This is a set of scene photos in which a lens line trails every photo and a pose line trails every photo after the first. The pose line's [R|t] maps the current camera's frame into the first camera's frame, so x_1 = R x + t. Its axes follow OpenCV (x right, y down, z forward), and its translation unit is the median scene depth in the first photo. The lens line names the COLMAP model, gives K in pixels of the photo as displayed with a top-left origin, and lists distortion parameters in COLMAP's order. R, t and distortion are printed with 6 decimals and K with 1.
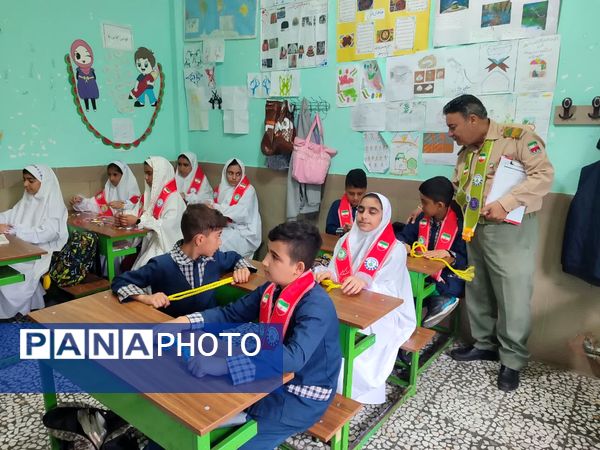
lens RADIAL K [[434.9, 0, 297.7], [0, 434.9, 226.2], [0, 0, 1]] dist [0.030136, -0.011438]
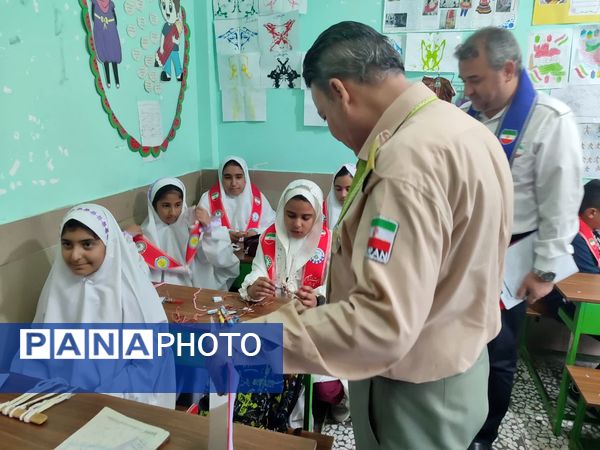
lens RADIAL K [[434.9, 0, 301.8], [0, 434.9, 225.9], [0, 0, 1]] dist [0.030136, -0.011438]
pose [[0.906776, -0.104795, 0.408381, -0.541217], [0.089152, 0.994373, 0.057212, -0.120136], [-0.412079, -0.015471, 0.911017, 0.476370]]
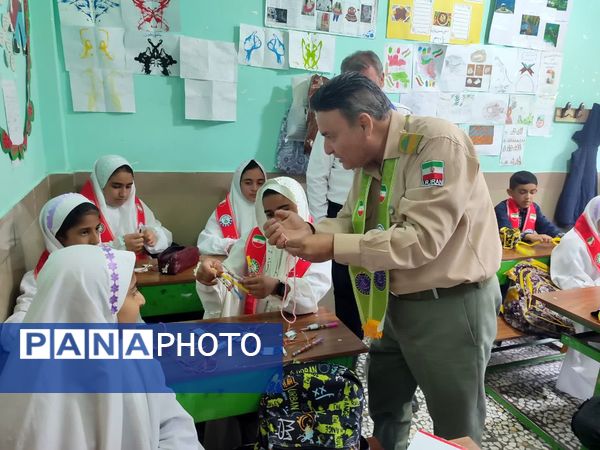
lens RADIAL K [[434.9, 0, 299.7], [0, 434.9, 225.6], [0, 0, 1]] dist [0.030136, -0.011438]
pose [[0.530947, -0.197794, 0.823998, -0.707380], [0.147209, 0.979122, 0.140176, -0.159152], [-0.834521, 0.046874, 0.548979, 0.665343]]
